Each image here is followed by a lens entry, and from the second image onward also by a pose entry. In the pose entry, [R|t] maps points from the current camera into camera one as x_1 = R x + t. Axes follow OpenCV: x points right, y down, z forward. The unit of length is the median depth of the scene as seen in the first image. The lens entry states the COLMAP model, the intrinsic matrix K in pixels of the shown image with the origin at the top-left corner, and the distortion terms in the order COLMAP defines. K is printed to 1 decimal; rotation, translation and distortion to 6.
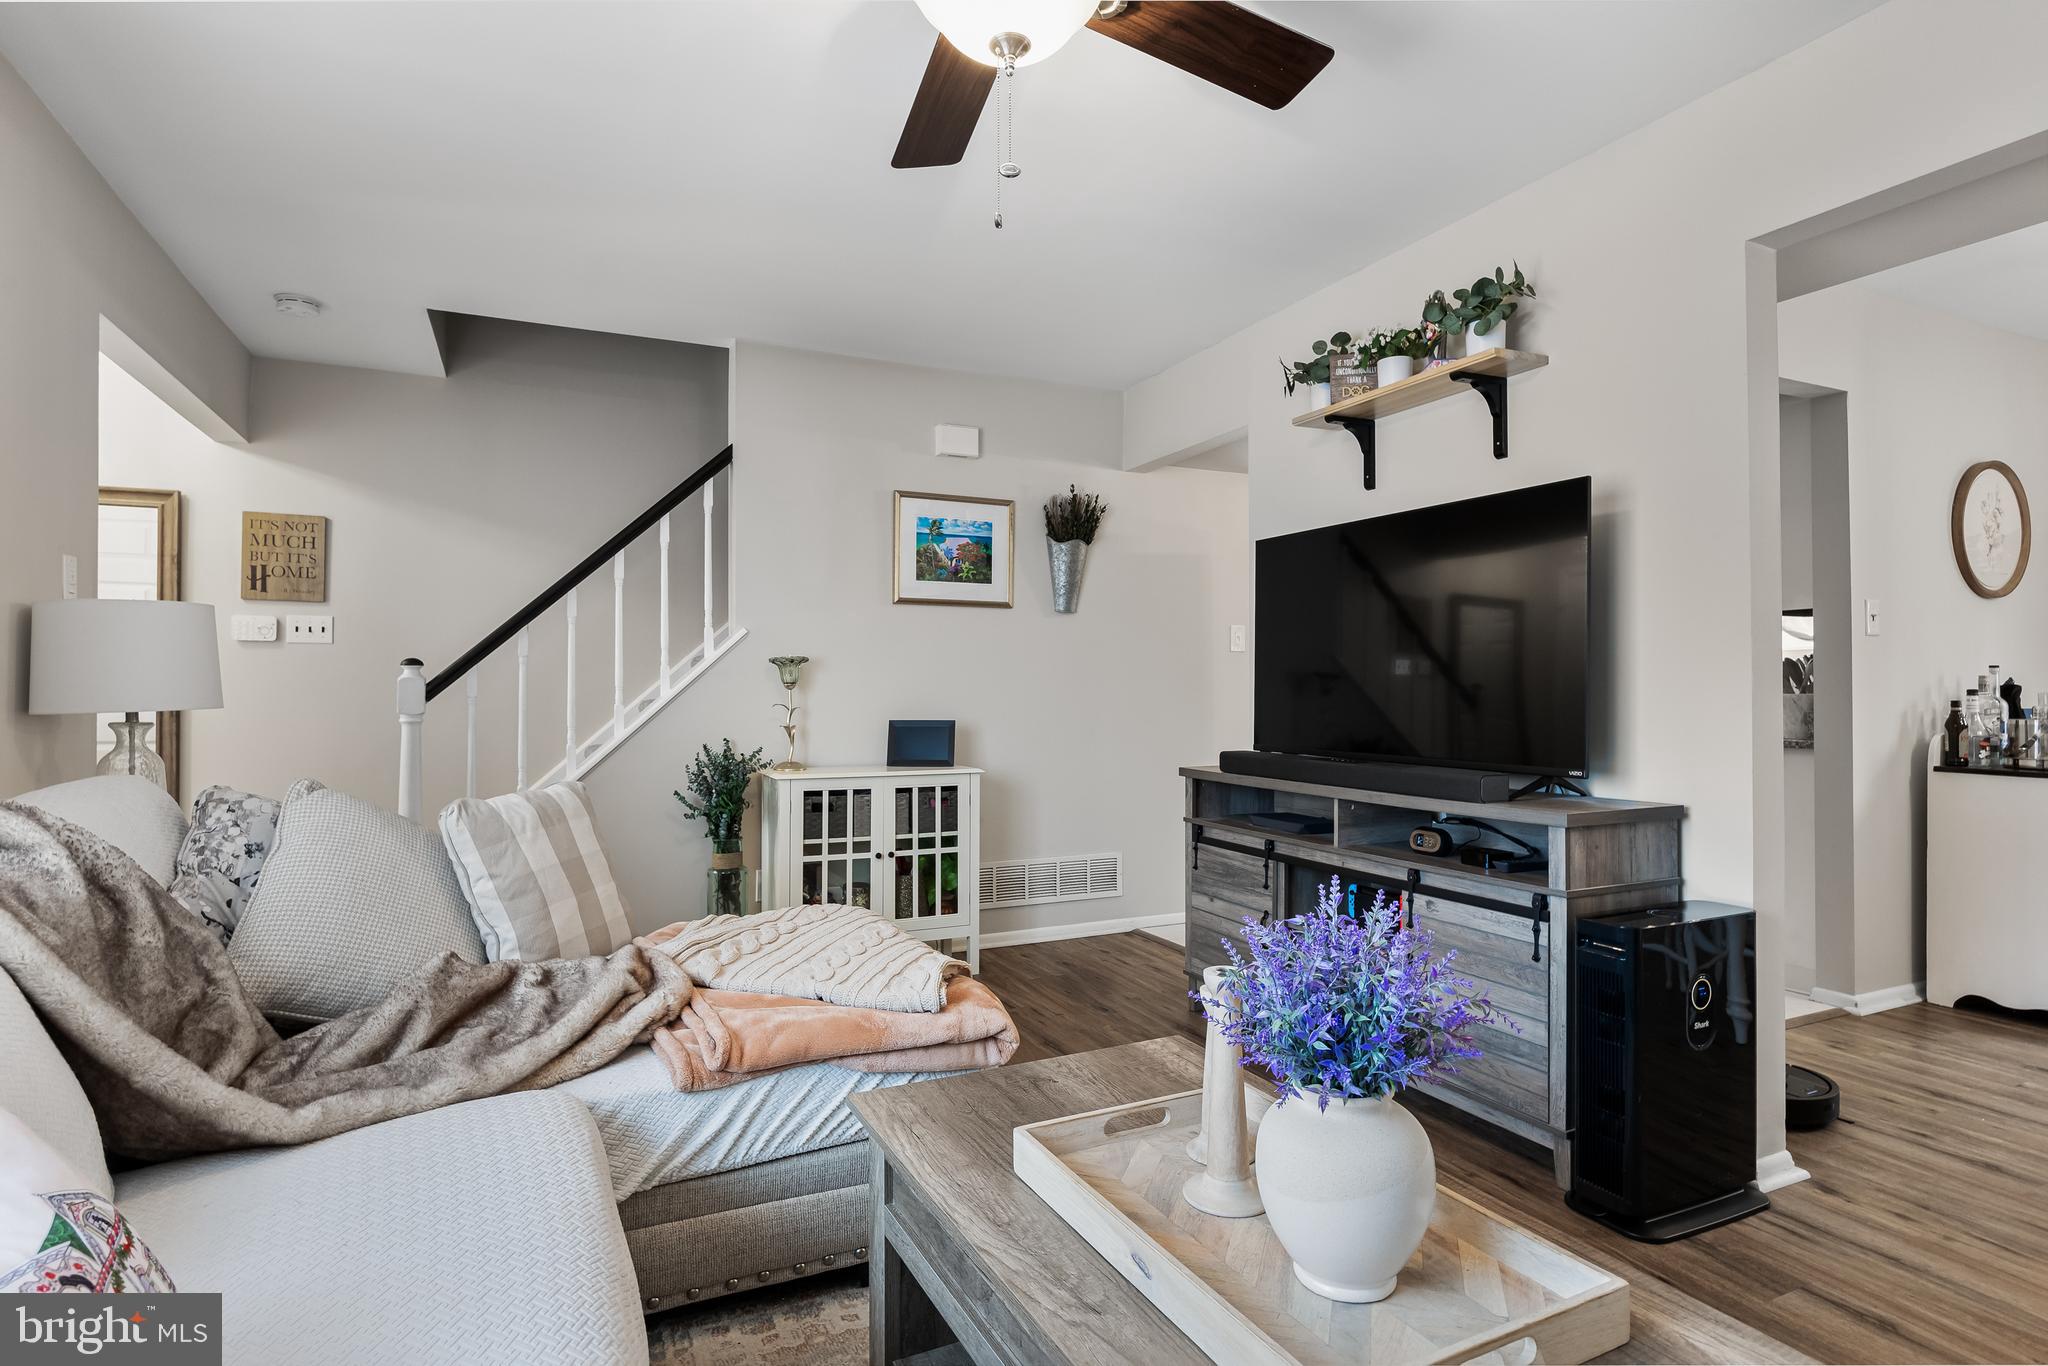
lens RADIAL K [[1066.4, 0, 1024.0], [0, 1066.4, 683.0], [0, 0, 1]] dist [-0.011867, -0.000346]
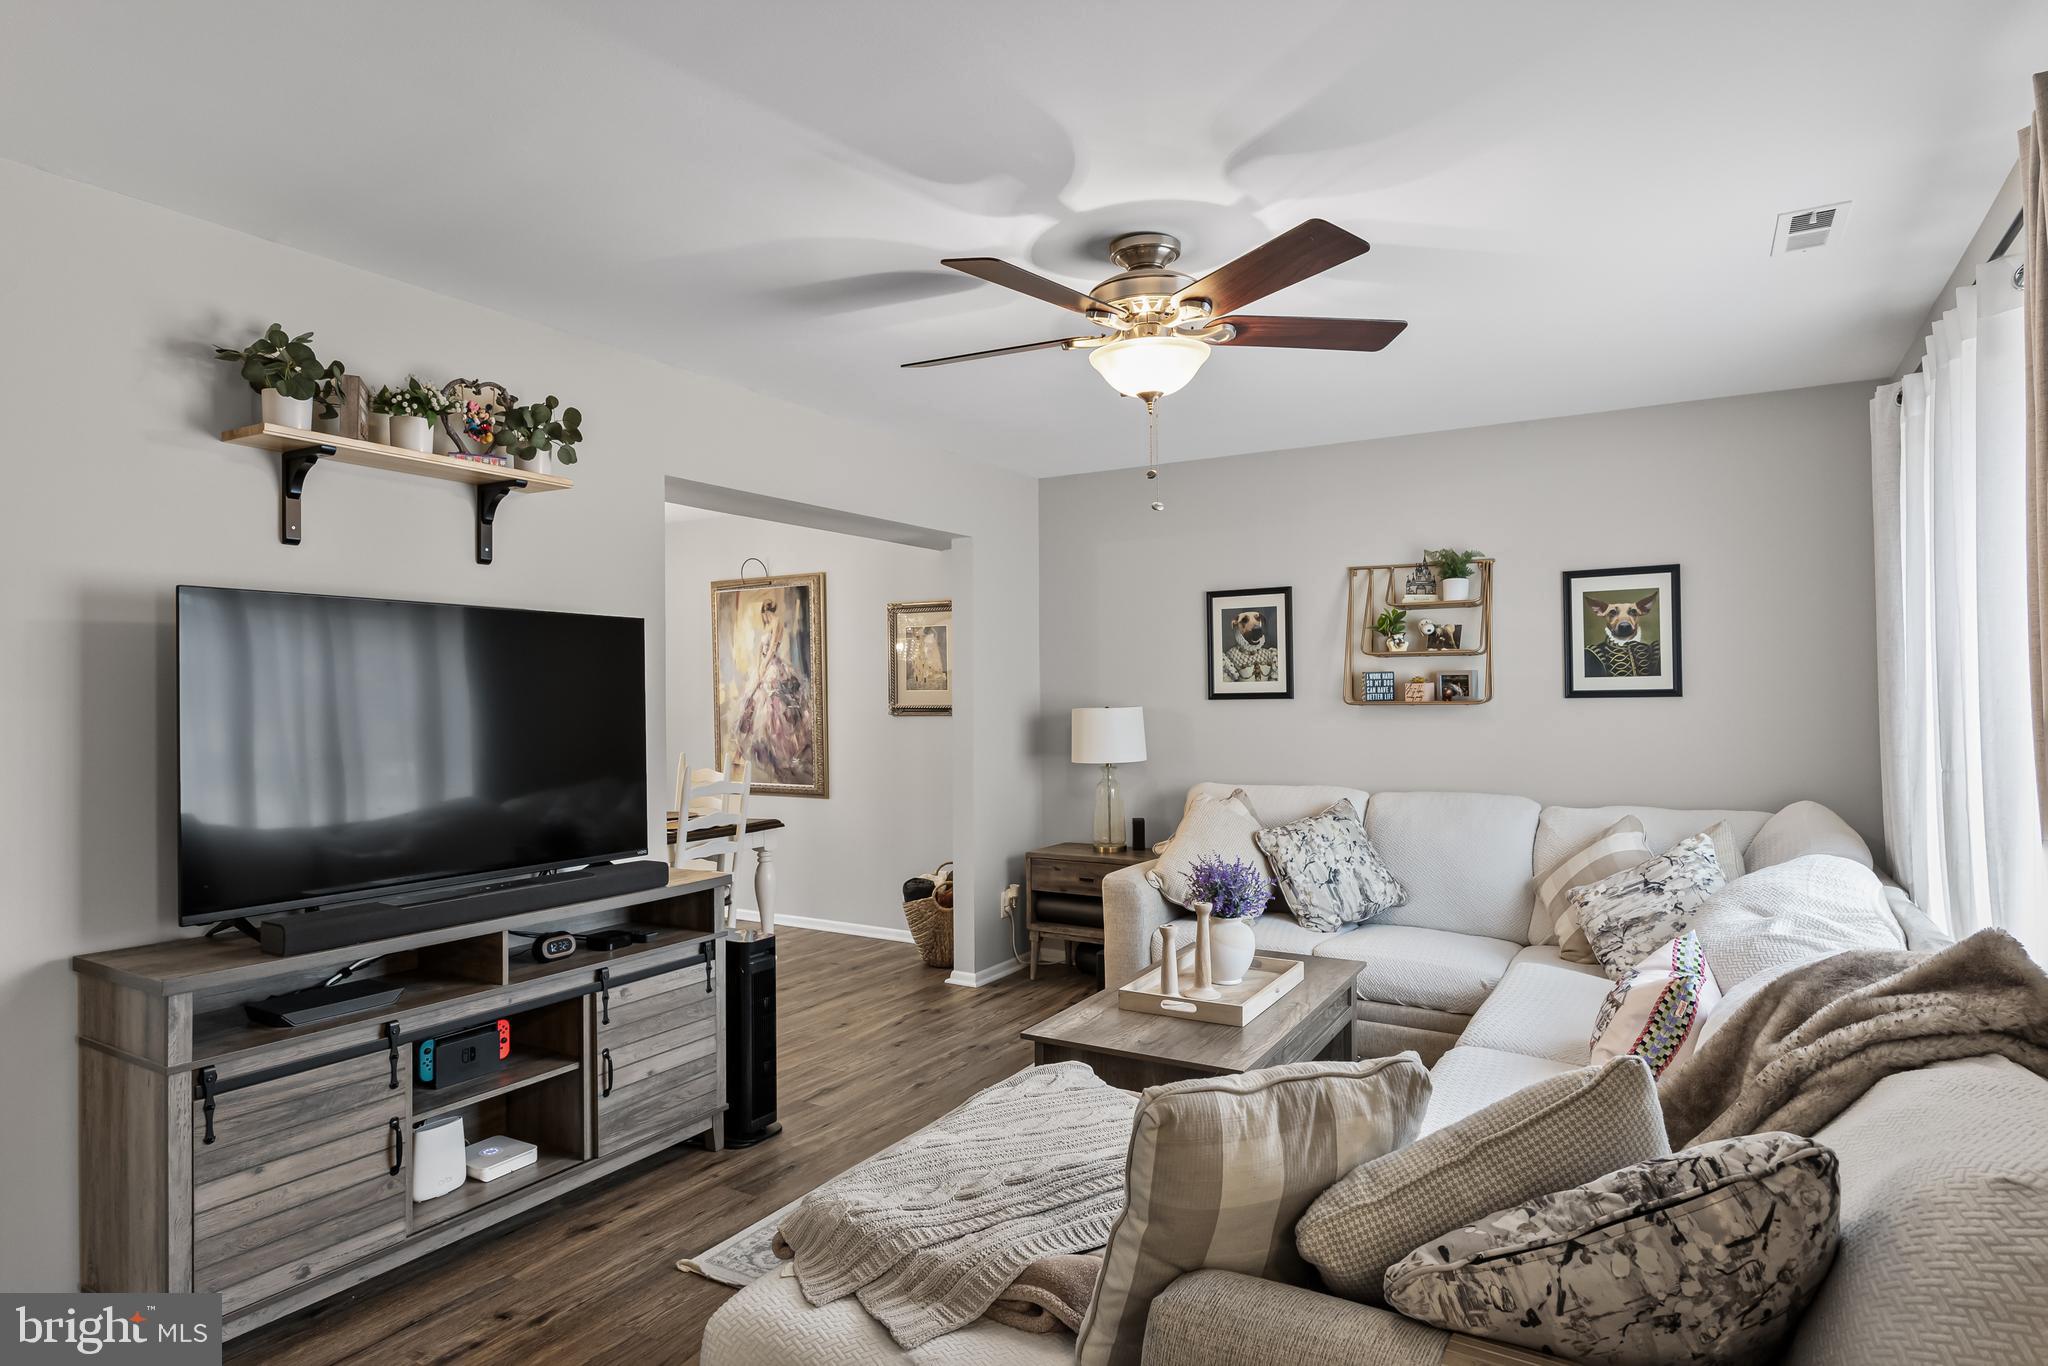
lens RADIAL K [[1142.9, 0, 1019.6], [0, 1142.9, 697.4], [0, 0, 1]] dist [-0.001495, -0.000532]
pose [[-0.557868, -0.000972, 0.829929, -0.760937], [0.000379, 0.999999, 0.001425, -0.089232], [-0.829930, 0.001110, -0.557867, 1.225220]]
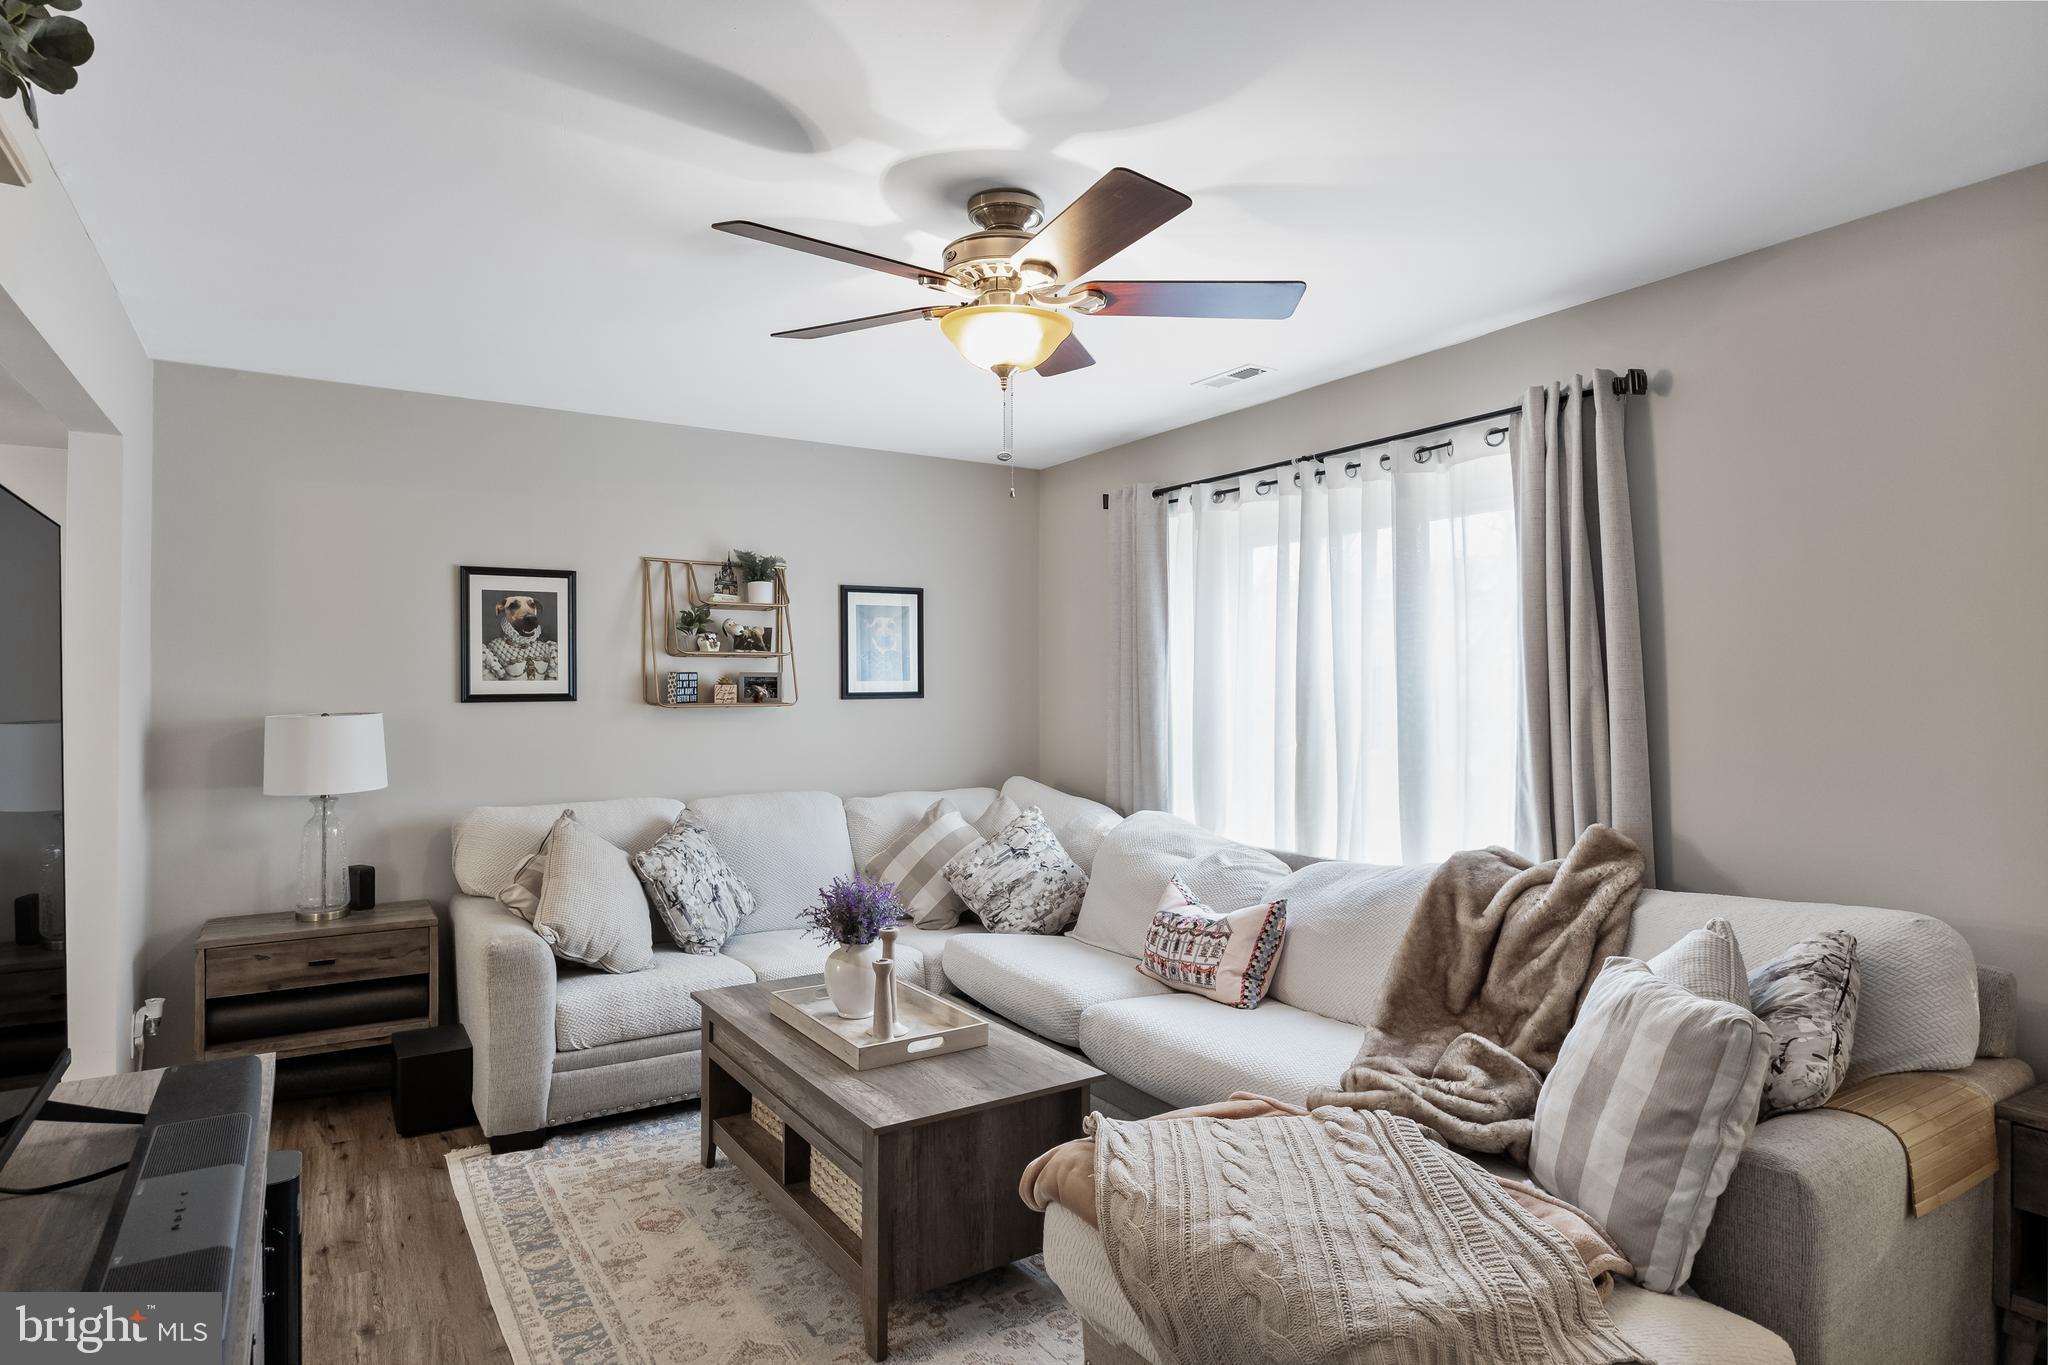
lens RADIAL K [[1114.6, 0, 1024.0], [0, 1114.6, 682.5], [0, 0, 1]] dist [-0.003689, -0.000629]
pose [[-0.991236, -0.001667, -0.132090, 0.093339], [-0.000088, 0.999929, -0.011957, -0.091556], [0.132101, -0.011841, -0.991166, 1.449172]]
